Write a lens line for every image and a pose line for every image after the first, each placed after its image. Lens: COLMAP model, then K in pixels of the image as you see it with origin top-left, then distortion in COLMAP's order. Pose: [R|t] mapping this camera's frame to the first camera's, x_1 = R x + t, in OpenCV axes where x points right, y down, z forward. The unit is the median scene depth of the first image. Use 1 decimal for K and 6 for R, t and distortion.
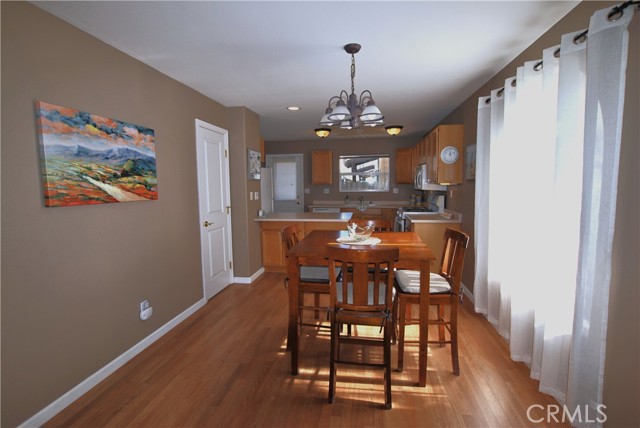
lens RADIAL K [[291.4, 0, 321.1], [0, 291.4, 212.9], [0, 0, 1]] dist [-0.028482, 0.001883]
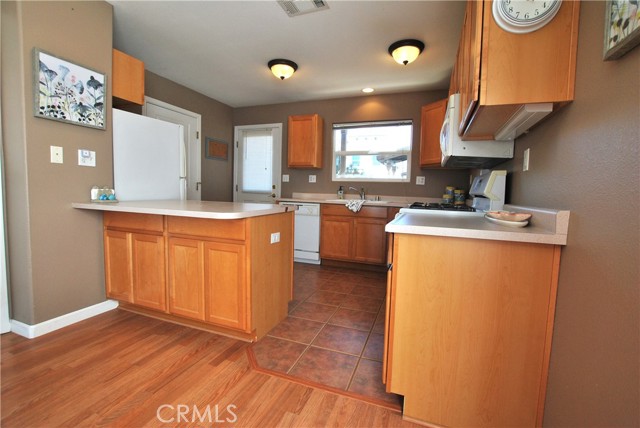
lens RADIAL K [[286.0, 0, 318.5], [0, 286.0, 213.5], [0, 0, 1]] dist [-0.003648, -0.000206]
pose [[0.977566, 0.054752, -0.203390, 0.349459], [-0.058969, 0.998151, -0.014730, 0.024486], [0.202207, 0.026394, 0.978987, 0.772527]]
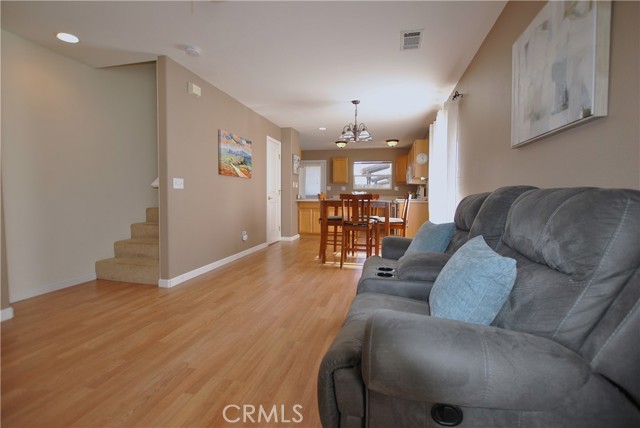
lens RADIAL K [[291.4, 0, 324.9], [0, 291.4, 215.1], [0, 0, 1]] dist [-0.028482, 0.001883]
pose [[0.998416, 0.020630, -0.052347, 0.010924], [-0.022231, 0.999297, -0.030174, 0.179856], [0.051687, 0.031290, 0.998173, -0.647911]]
